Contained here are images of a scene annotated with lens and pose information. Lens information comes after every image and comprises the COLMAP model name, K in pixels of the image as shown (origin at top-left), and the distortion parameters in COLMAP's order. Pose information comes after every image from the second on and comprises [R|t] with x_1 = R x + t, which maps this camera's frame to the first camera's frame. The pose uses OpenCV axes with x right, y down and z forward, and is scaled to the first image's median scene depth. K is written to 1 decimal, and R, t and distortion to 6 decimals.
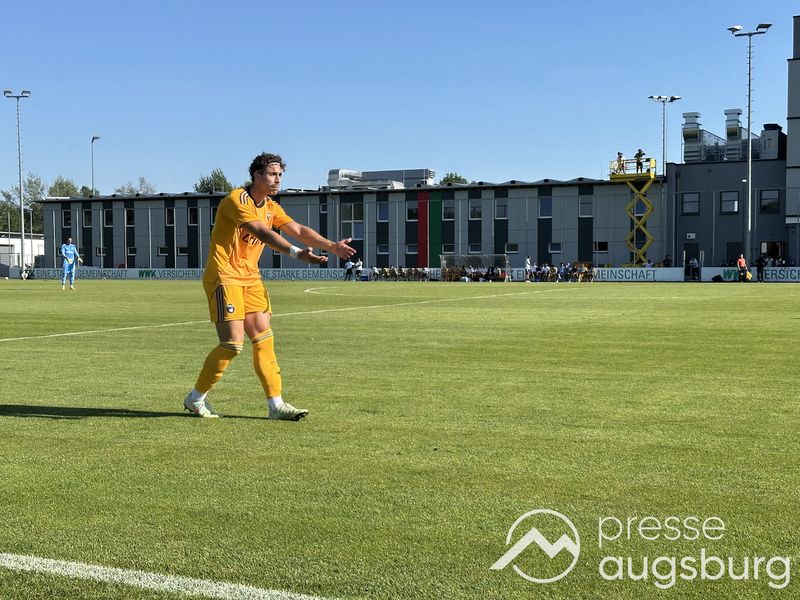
lens RADIAL K [[1108.7, 0, 394.4], [0, 1108.7, 303.6], [0, 0, 1]] dist [0.164621, -0.257733]
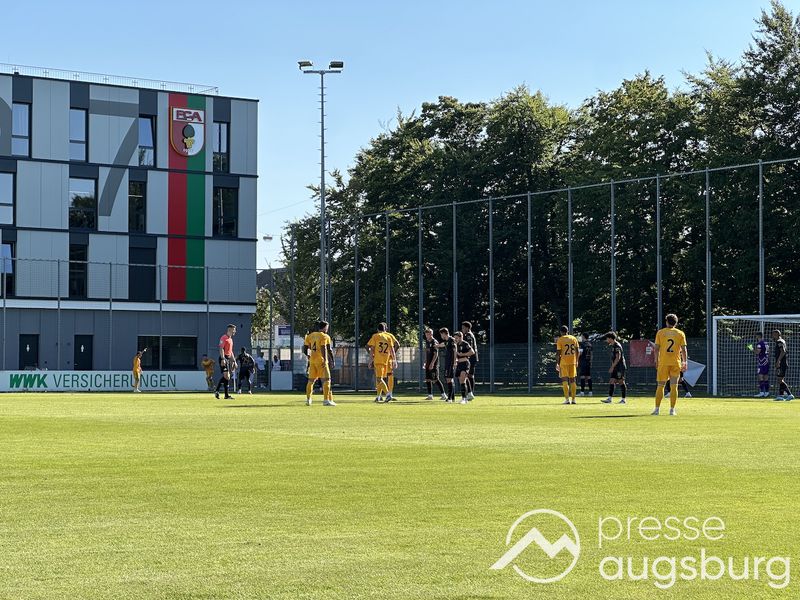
lens RADIAL K [[1788.3, 0, 415.1], [0, 1788.3, 300.7], [0, 0, 1]] dist [0.022688, 2.546688]
pose [[0.517211, 0.035825, 0.855108, -0.696480], [0.025280, 0.998048, -0.057104, -0.009037], [-0.855485, 0.051152, 0.515296, 0.314771]]
